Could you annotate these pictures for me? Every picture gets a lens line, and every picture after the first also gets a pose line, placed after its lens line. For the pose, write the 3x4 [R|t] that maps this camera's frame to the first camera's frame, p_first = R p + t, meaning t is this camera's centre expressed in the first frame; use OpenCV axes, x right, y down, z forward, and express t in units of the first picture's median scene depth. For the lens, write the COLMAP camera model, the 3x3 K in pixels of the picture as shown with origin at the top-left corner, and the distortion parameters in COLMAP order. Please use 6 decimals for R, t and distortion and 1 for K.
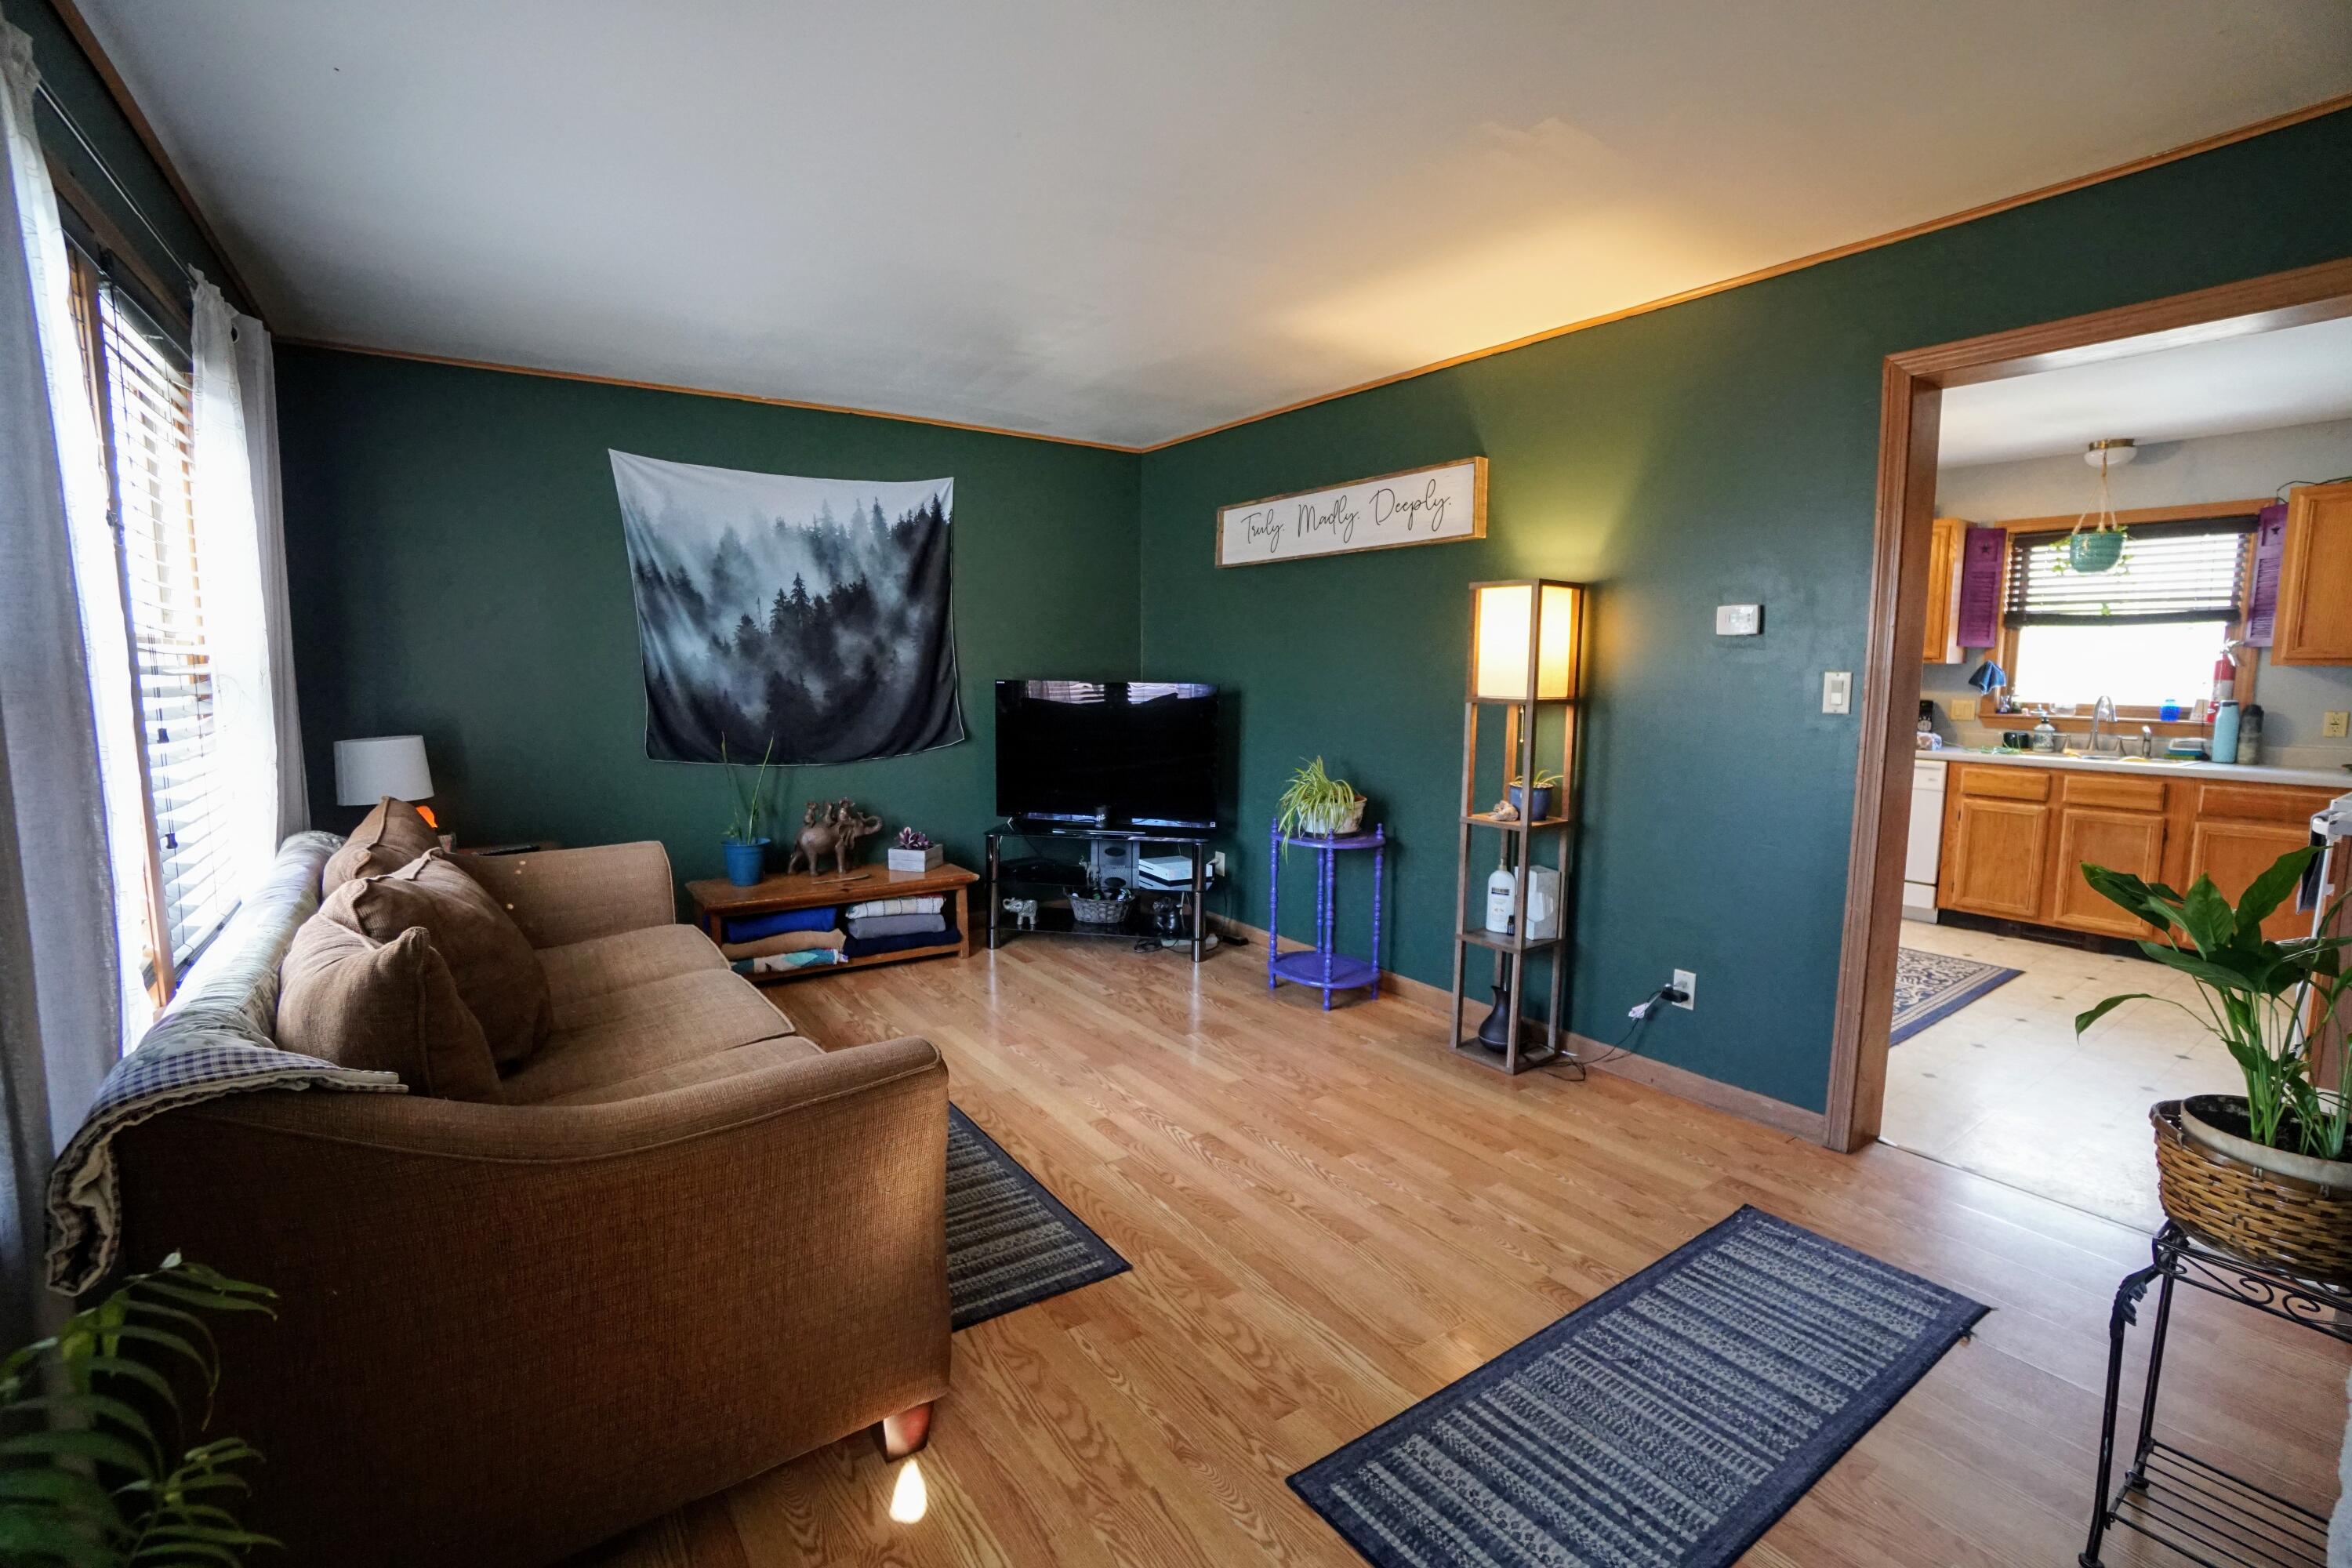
lens RADIAL K [[1011.3, 0, 1176.0], [0, 1011.3, 784.0], [0, 0, 1]] dist [-0.060419, 0.000009]
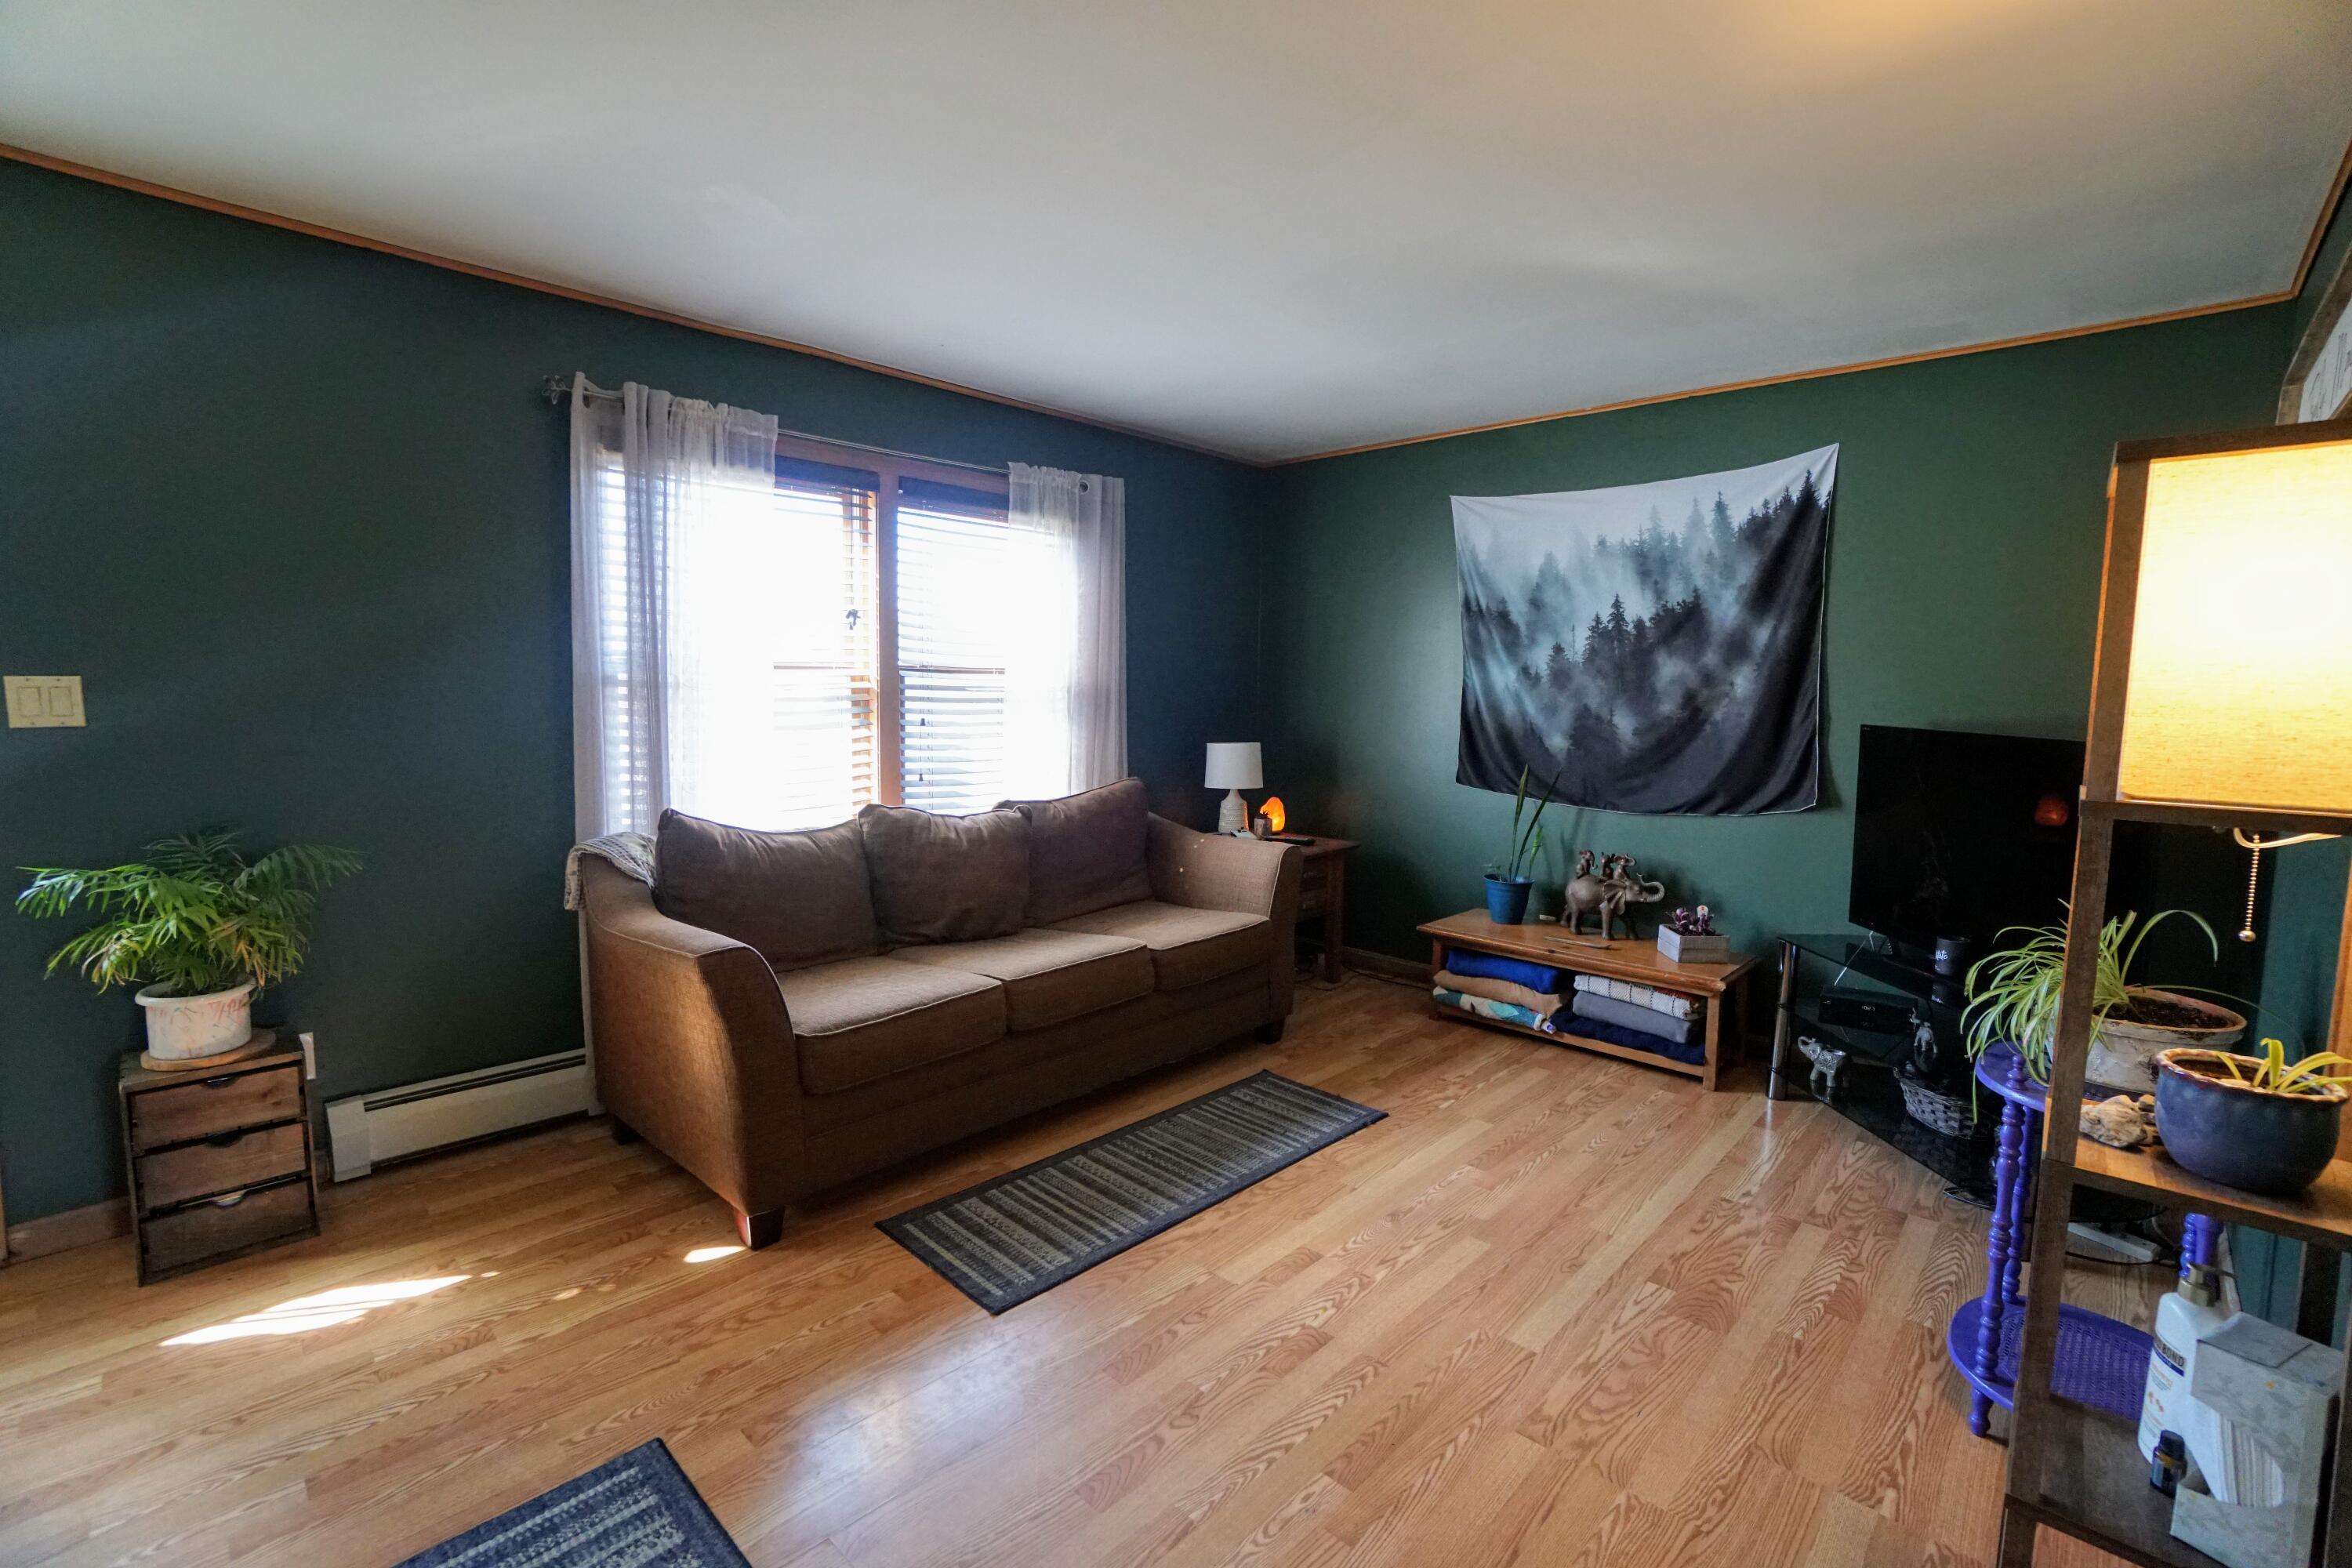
lens RADIAL K [[1037.3, 0, 1176.0], [0, 1037.3, 784.0], [0, 0, 1]] dist [-0.036965, 0.000041]
pose [[0.208073, 0.088838, -0.974071, 0.450631], [-0.128305, 0.989741, 0.062860, -0.052135], [0.969661, 0.111899, 0.217337, 0.444772]]
